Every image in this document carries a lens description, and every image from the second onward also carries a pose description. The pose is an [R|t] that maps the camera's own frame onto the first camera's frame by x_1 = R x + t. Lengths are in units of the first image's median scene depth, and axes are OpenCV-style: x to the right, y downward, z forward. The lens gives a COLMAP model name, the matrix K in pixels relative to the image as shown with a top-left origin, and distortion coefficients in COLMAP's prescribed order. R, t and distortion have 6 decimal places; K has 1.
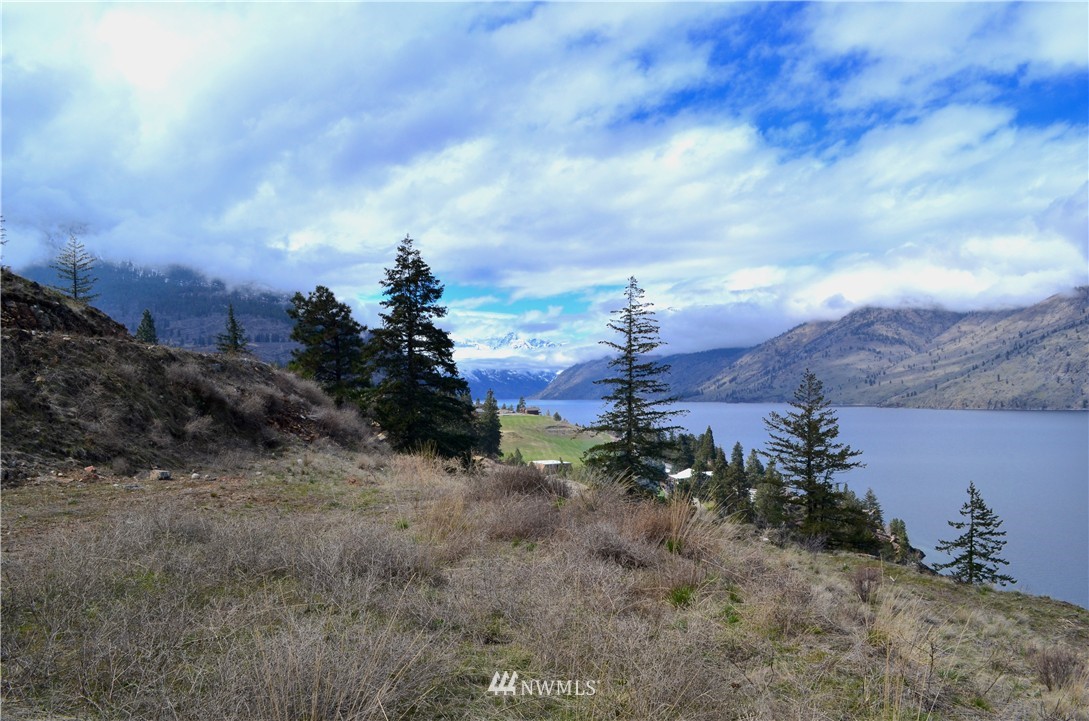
lens RADIAL K [[855.8, 0, 546.9], [0, 855.8, 376.8], [0, 0, 1]] dist [-0.081662, 0.013756]
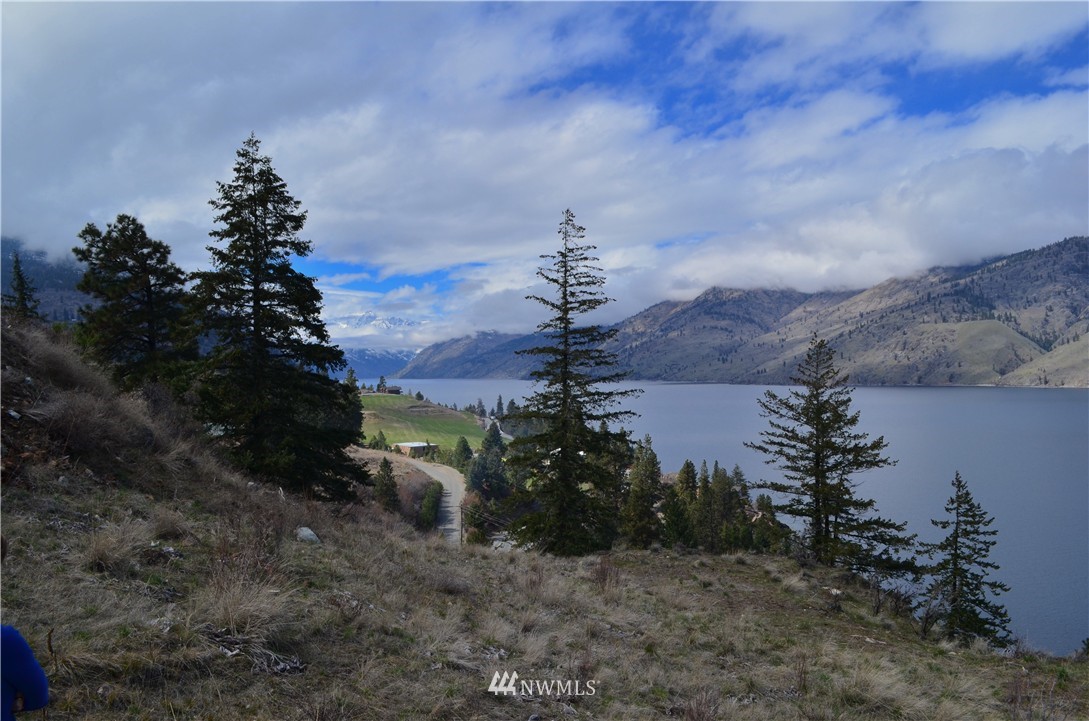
lens RADIAL K [[855.8, 0, 548.8], [0, 855.8, 371.1], [0, 0, 1]] dist [-0.081662, 0.013756]
pose [[0.986481, -0.005190, 0.163791, -0.038051], [0.002177, 0.999825, 0.018574, 0.008616], [-0.163858, -0.017966, 0.986320, 0.272248]]
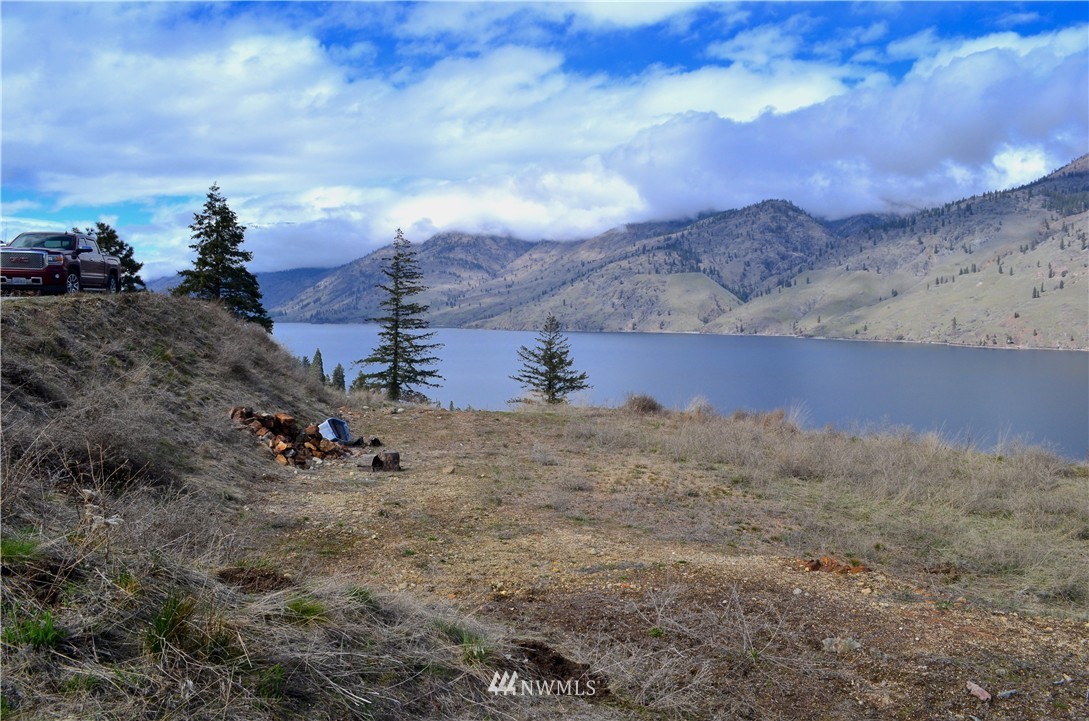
lens RADIAL K [[855.8, 0, 526.9], [0, 855.8, 395.2], [0, 0, 1]] dist [-0.081662, 0.013756]
pose [[0.898482, -0.031431, 0.437883, -0.255349], [-0.018864, 0.993748, 0.110037, -0.023276], [-0.438604, -0.107127, 0.892273, -0.125902]]
